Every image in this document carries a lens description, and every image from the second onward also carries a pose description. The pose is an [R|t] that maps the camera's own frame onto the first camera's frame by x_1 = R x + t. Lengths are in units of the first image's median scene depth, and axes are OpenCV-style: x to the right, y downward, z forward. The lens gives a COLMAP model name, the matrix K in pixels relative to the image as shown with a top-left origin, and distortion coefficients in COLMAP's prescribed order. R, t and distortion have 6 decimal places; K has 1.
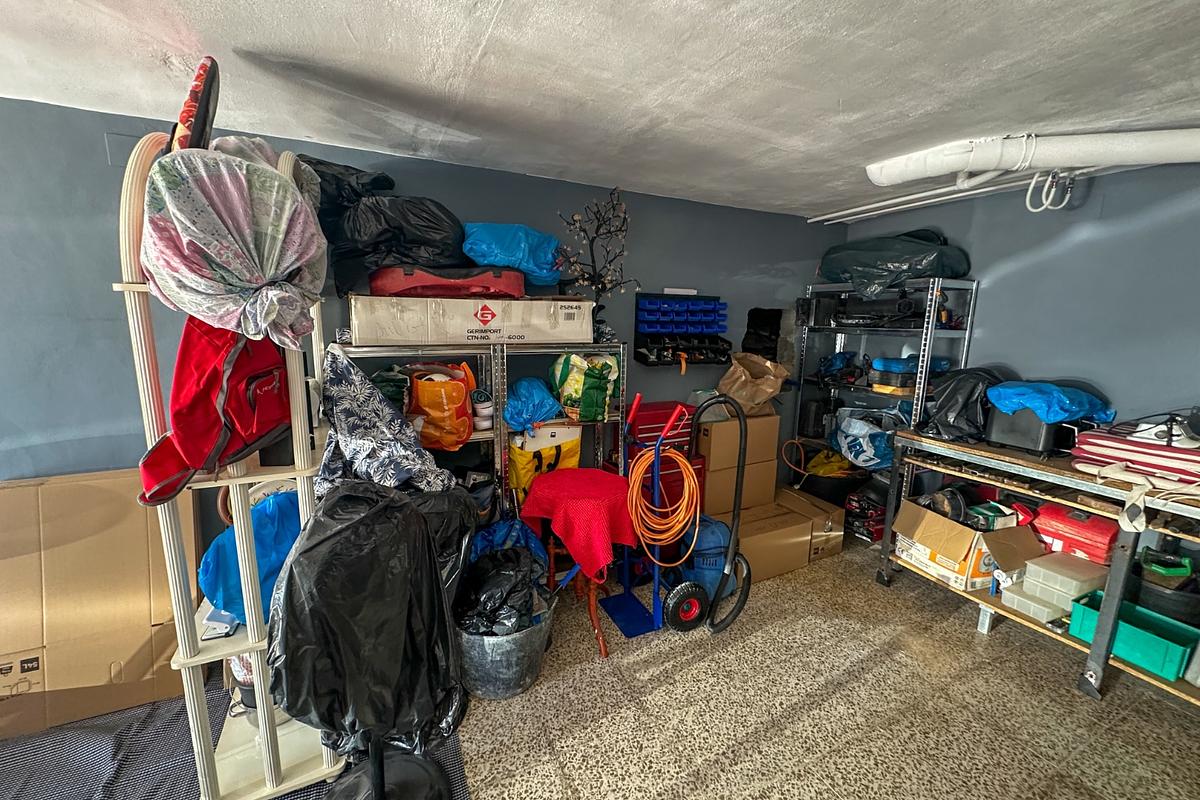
lens RADIAL K [[477.1, 0, 601.9], [0, 477.1, 400.5], [0, 0, 1]] dist [-0.000713, 0.000689]
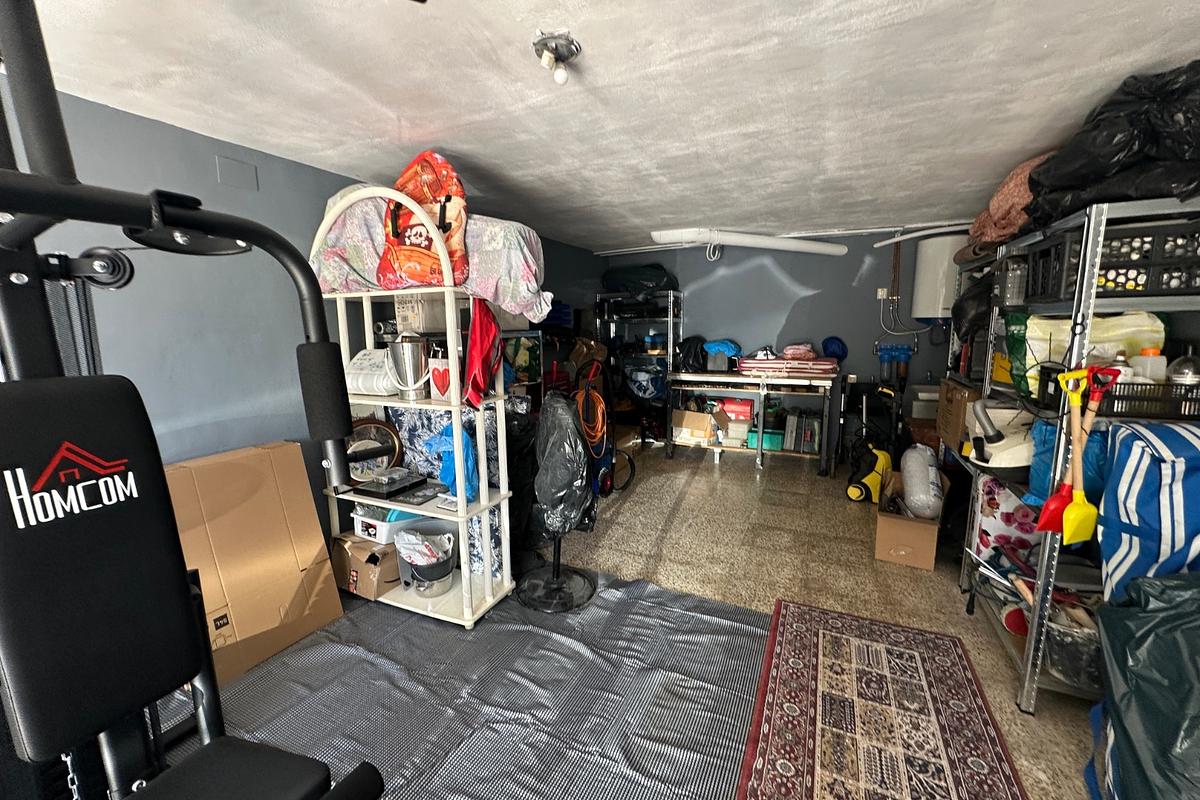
lens RADIAL K [[477.1, 0, 598.4], [0, 477.1, 403.3], [0, 0, 1]] dist [-0.000713, 0.000689]
pose [[0.783090, -0.128194, 0.608552, -0.811985], [0.136405, 0.990102, 0.033042, 0.092850], [-0.606764, 0.057134, 0.792826, -0.332865]]
